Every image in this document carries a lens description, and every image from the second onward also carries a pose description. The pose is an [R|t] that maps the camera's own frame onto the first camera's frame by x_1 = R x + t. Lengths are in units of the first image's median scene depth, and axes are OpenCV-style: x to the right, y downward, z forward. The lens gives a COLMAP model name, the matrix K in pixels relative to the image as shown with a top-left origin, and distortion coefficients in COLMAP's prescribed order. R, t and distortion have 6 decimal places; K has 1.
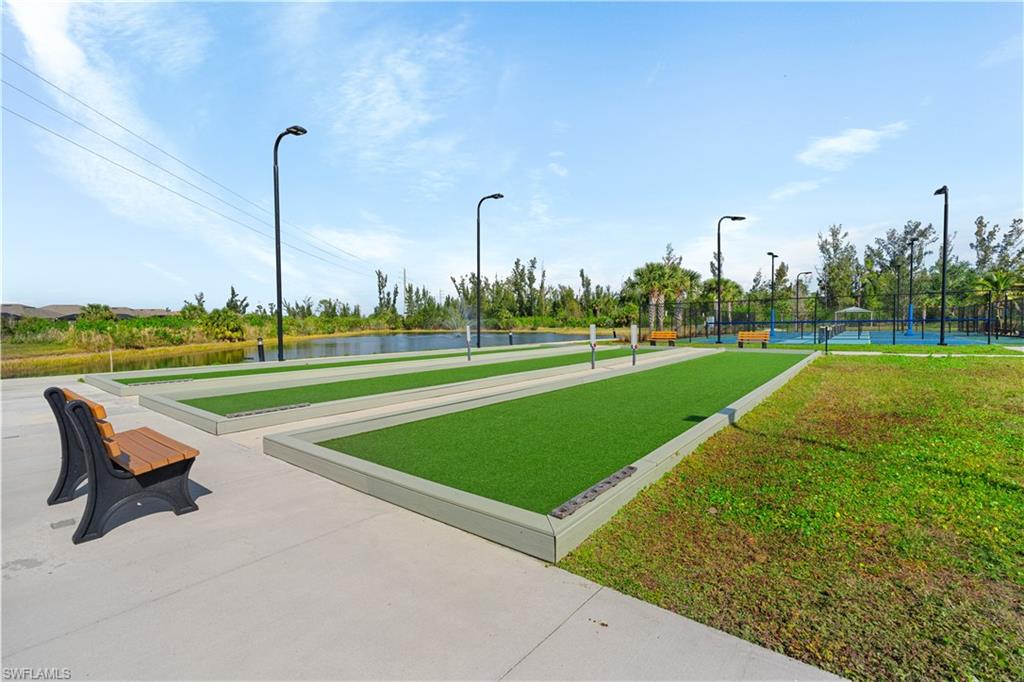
lens RADIAL K [[459.9, 0, 510.7], [0, 459.9, 340.5], [0, 0, 1]] dist [-0.017368, -0.002176]
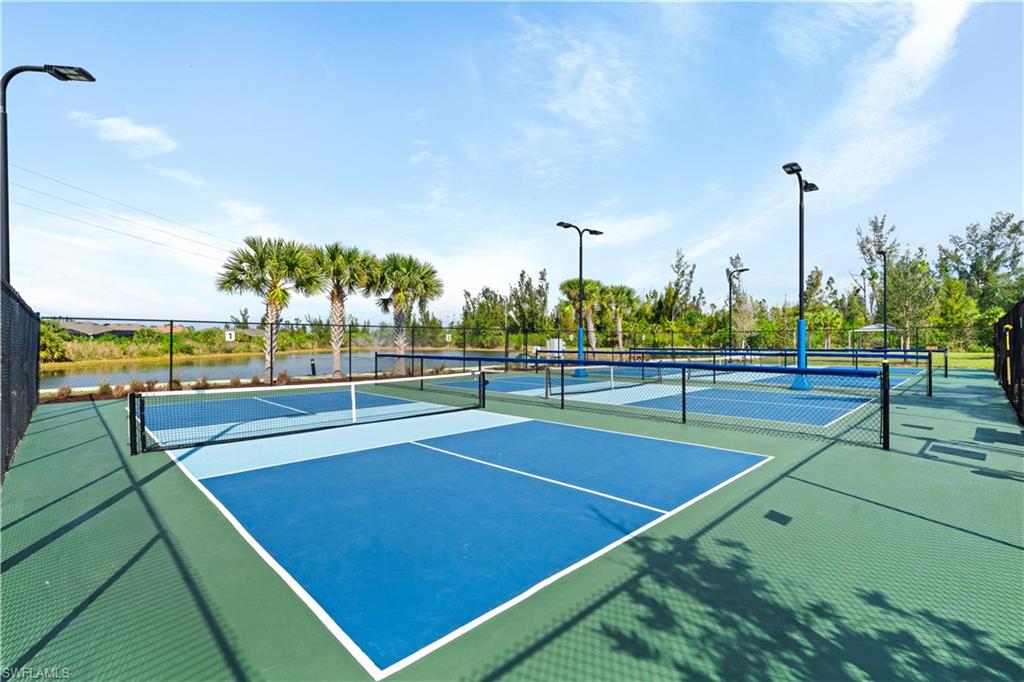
lens RADIAL K [[459.9, 0, 511.9], [0, 459.9, 338.7], [0, 0, 1]] dist [-0.017368, -0.002176]
pose [[0.988565, 0.013168, -0.150218, 0.183353], [-0.019303, 0.999035, -0.039455, -0.007438], [0.149554, 0.041903, 0.987865, 0.138450]]
